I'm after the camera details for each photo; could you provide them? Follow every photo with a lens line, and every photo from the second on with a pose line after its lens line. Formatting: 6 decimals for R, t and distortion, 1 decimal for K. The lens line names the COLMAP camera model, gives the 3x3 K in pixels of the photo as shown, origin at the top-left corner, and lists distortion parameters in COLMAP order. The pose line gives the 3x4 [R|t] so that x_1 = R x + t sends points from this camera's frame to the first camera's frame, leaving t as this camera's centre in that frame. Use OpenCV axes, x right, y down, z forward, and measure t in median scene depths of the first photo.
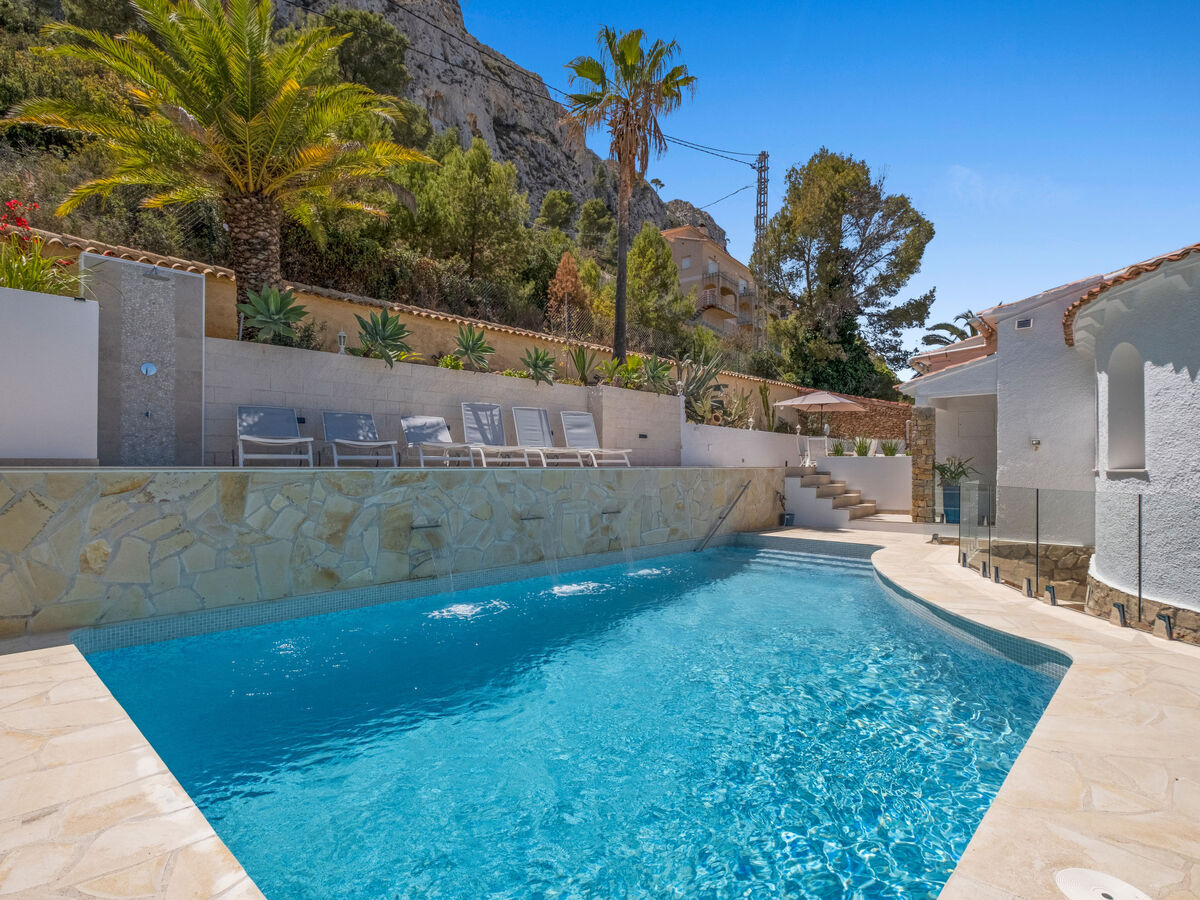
lens RADIAL K [[601.7, 0, 592.0], [0, 601.7, 461.2], [0, 0, 1]] dist [-0.000979, -0.000307]
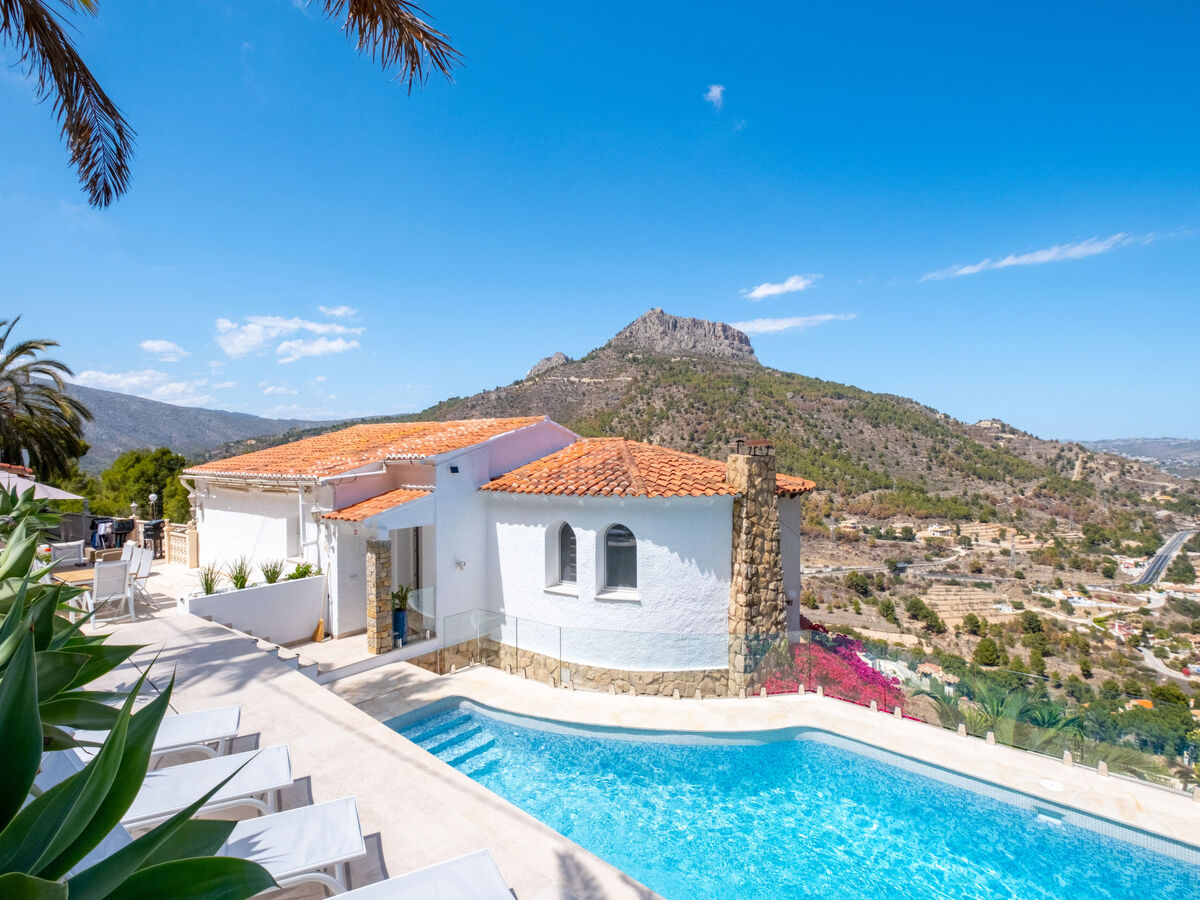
lens RADIAL K [[579.4, 0, 600.0], [0, 579.4, 450.0], [0, 0, 1]] dist [-0.001857, -0.000464]
pose [[-0.045281, 0.000209, 0.998974, -0.246898], [-0.003428, 0.999994, -0.000365, -0.132477], [-0.998968, -0.003441, -0.045280, 0.367843]]
